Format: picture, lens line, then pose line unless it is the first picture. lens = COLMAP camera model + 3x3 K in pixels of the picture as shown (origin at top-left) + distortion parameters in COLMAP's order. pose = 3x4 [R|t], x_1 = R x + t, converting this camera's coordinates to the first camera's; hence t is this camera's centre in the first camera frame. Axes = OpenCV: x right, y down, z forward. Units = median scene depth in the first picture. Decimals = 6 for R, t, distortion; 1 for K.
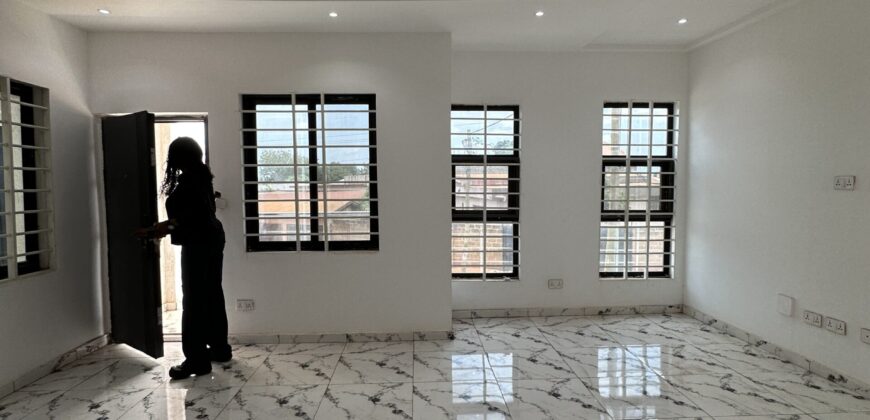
lens RADIAL K [[492.2, 0, 435.0], [0, 492.2, 210.0], [0, 0, 1]] dist [0.015857, -0.000406]
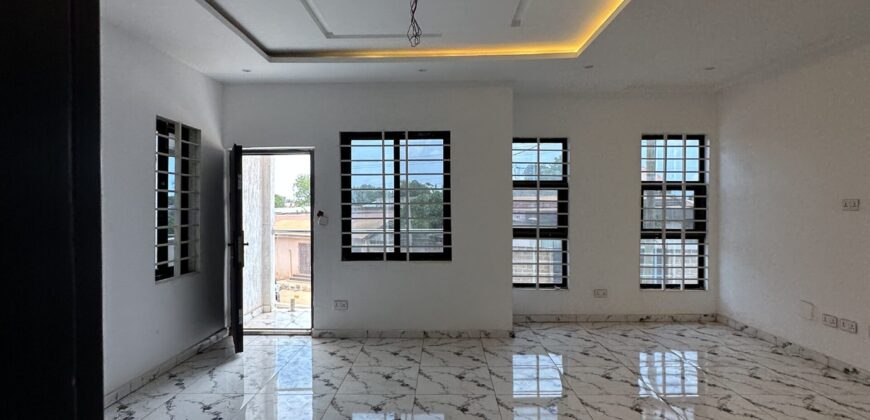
lens RADIAL K [[492.2, 0, 435.0], [0, 492.2, 210.0], [0, 0, 1]] dist [0.015857, -0.000406]
pose [[0.998348, 0.003067, -0.057373, -0.079310], [-0.005734, 0.998908, -0.046371, 0.013751], [0.057168, 0.046624, 0.997275, -0.182447]]
